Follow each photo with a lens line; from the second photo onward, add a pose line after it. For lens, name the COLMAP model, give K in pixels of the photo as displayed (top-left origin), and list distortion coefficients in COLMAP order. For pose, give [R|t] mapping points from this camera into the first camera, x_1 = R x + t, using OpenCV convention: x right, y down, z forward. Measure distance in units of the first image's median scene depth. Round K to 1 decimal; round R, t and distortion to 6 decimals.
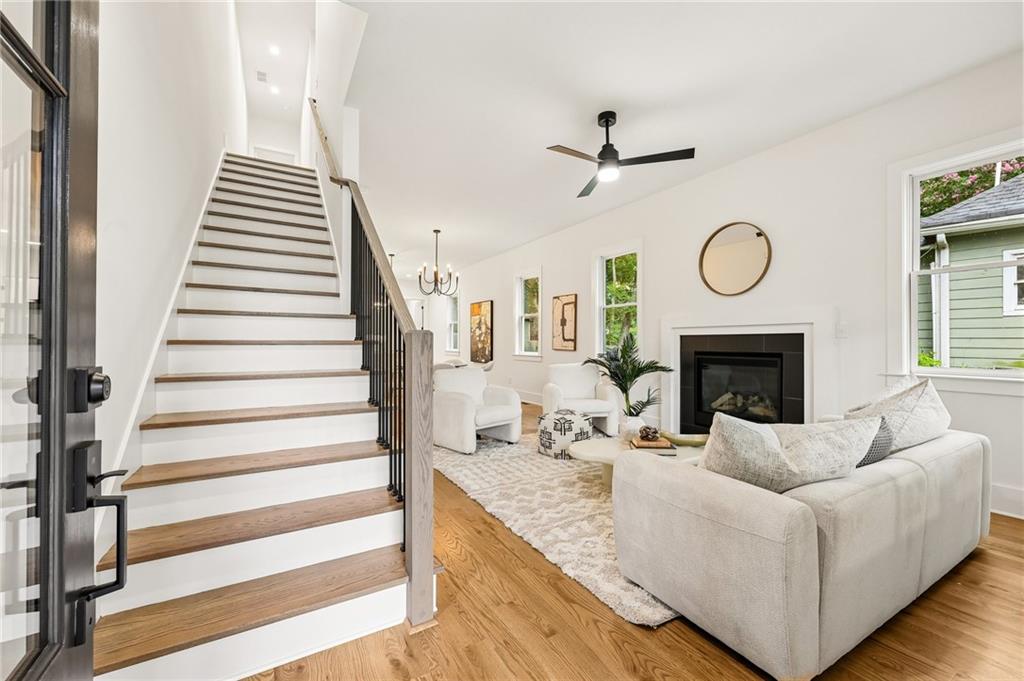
lens RADIAL K [[420.0, 0, 508.0], [0, 420.0, 338.8], [0, 0, 1]] dist [-0.000768, 0.000060]
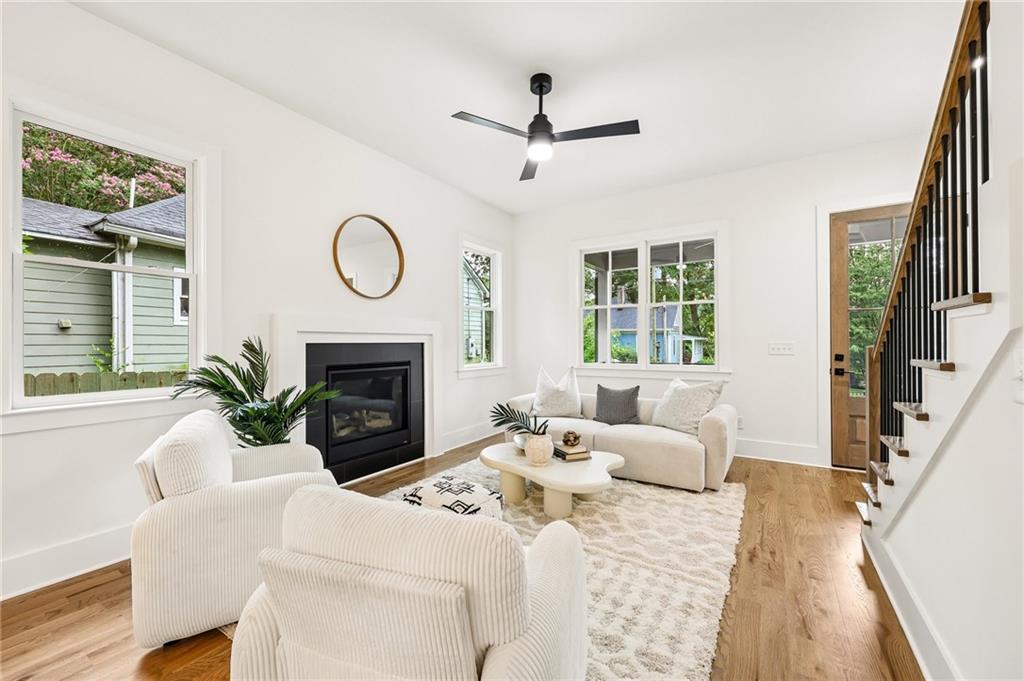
lens RADIAL K [[420.0, 0, 508.8], [0, 420.0, 341.1], [0, 0, 1]] dist [-0.000768, 0.000060]
pose [[-0.480460, 0.004798, 0.877004, -0.416224], [-0.000588, 0.999983, -0.005793, -0.010260], [-0.877017, -0.003299, -0.480449, 1.333381]]
